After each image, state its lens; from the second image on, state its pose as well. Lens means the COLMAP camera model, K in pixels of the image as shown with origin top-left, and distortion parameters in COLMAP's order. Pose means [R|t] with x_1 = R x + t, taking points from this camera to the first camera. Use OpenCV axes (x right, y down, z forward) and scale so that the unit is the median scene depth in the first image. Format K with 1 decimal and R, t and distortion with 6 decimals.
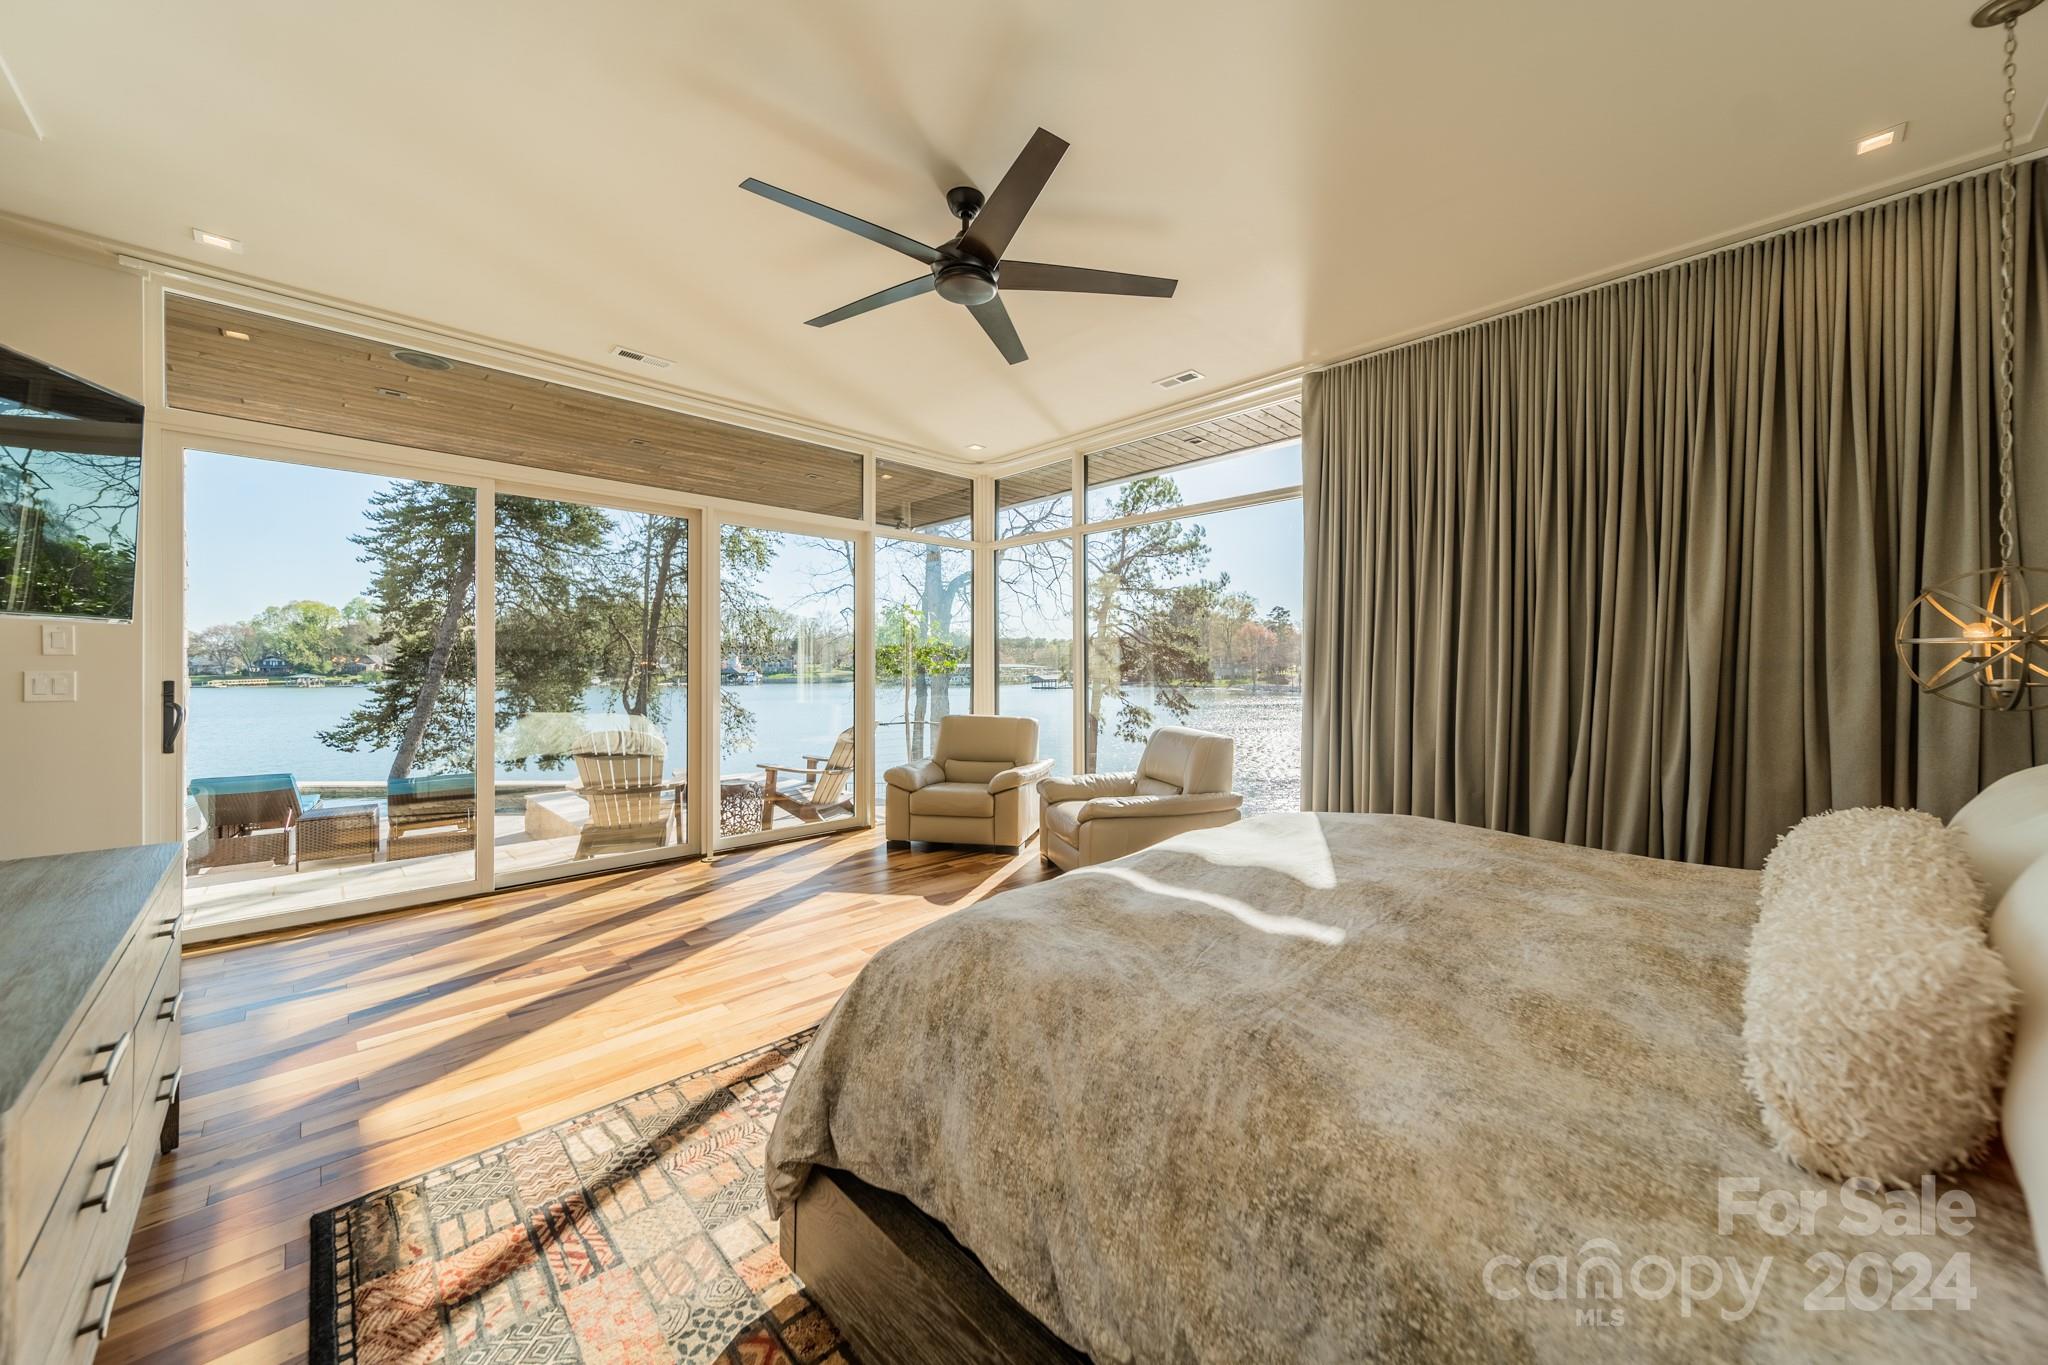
lens RADIAL K [[722.5, 0, 1032.9], [0, 722.5, 672.8], [0, 0, 1]] dist [0.007856, -0.000268]
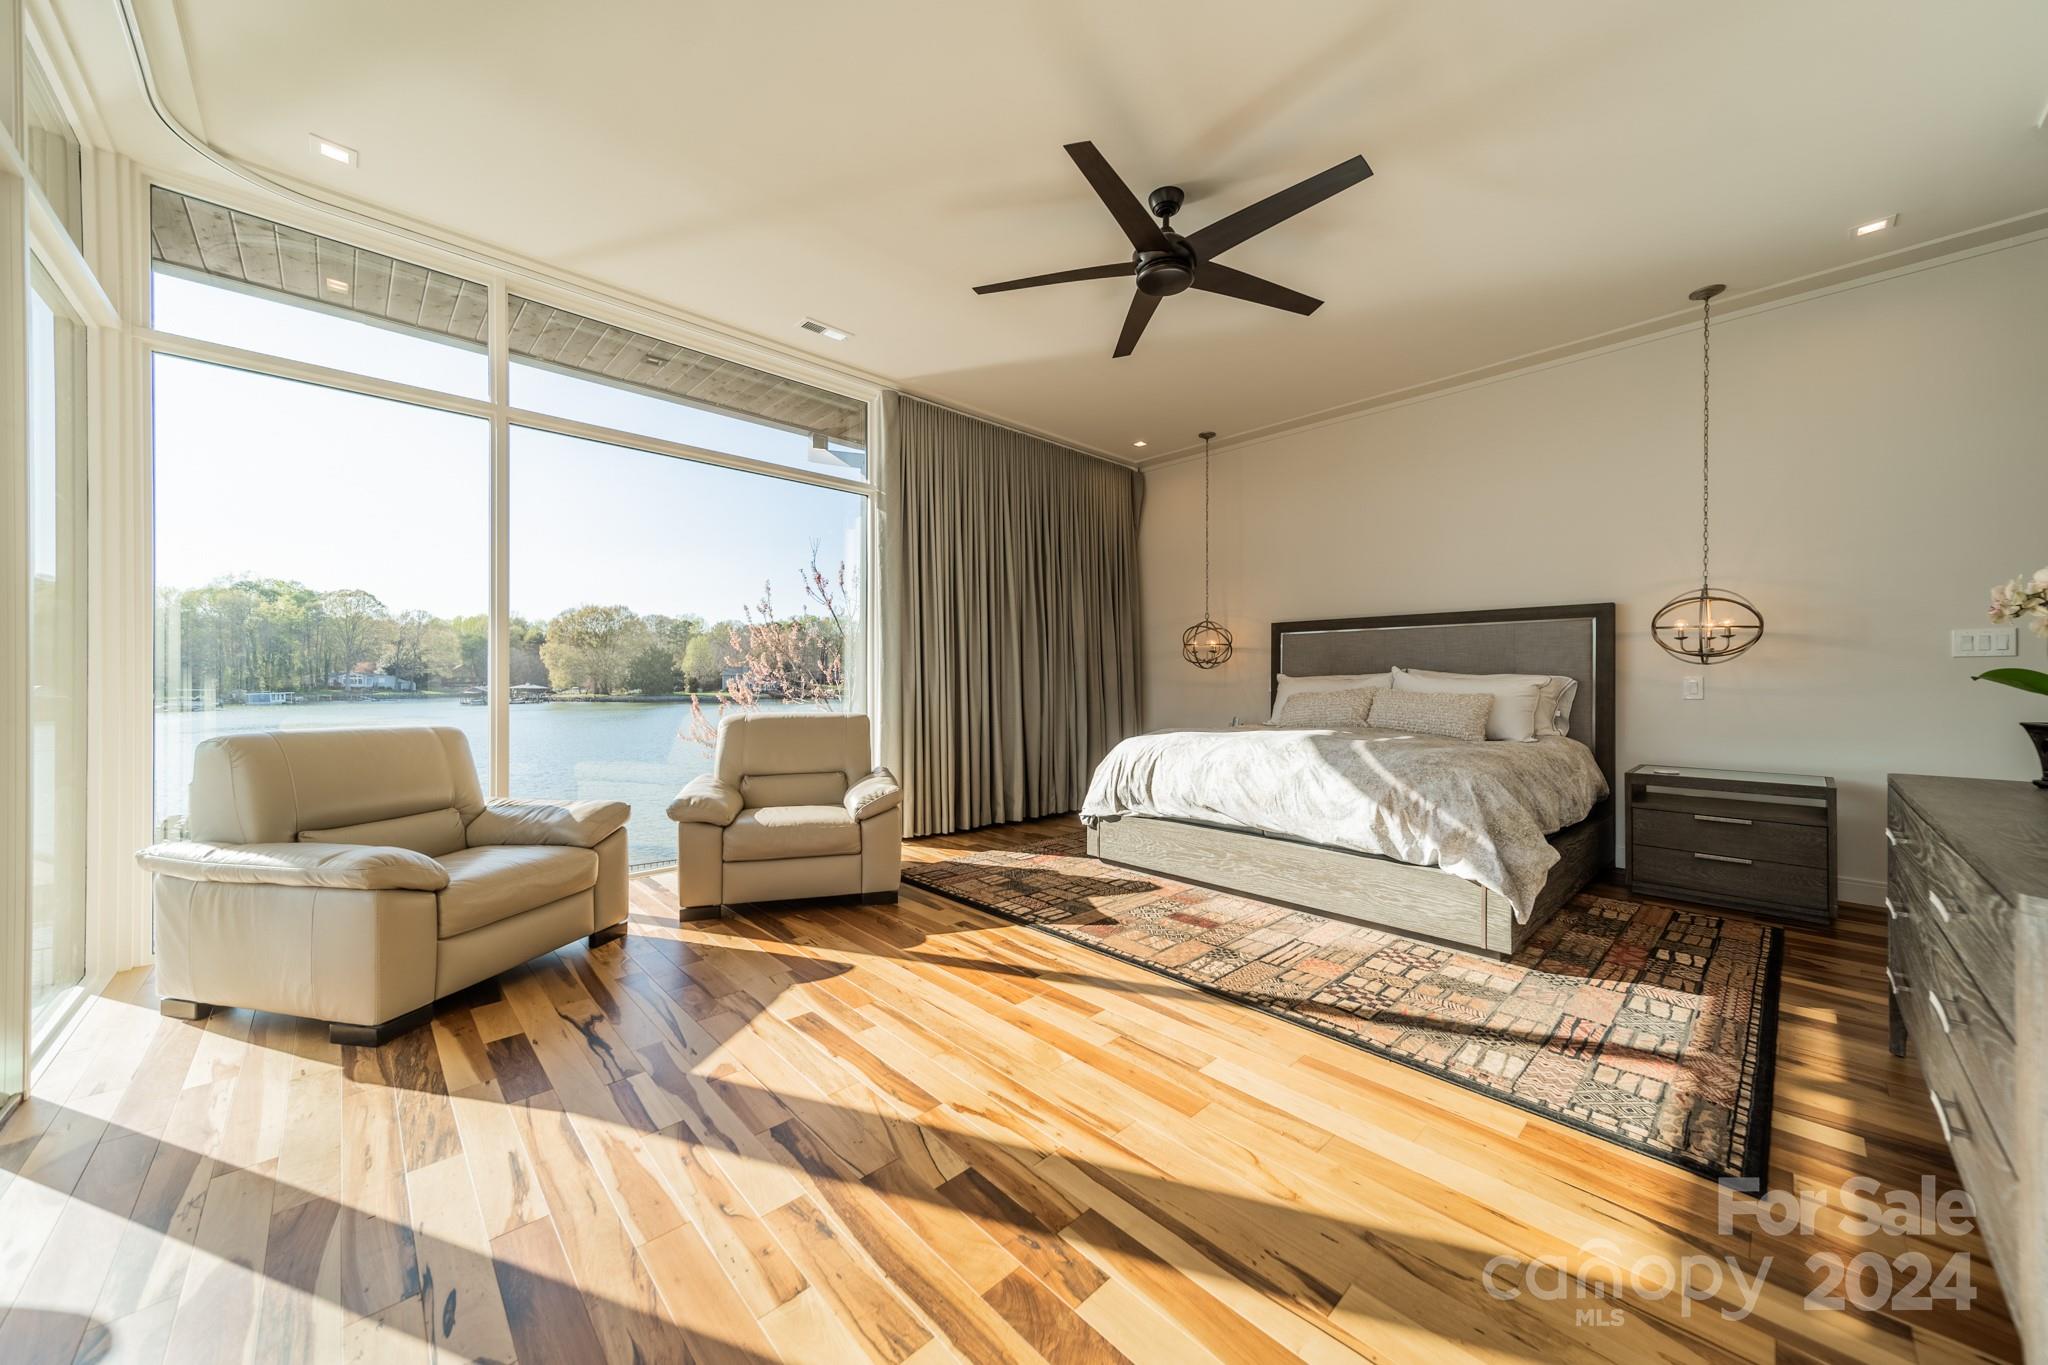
lens RADIAL K [[722.5, 0, 1033.3], [0, 722.5, 685.9], [0, 0, 1]] dist [0.007856, -0.000268]
pose [[0.021367, -0.014287, 0.999670, -1.604559], [0.003096, 0.999894, 0.014225, 0.077475], [-0.999767, 0.002791, 0.021409, 1.589668]]
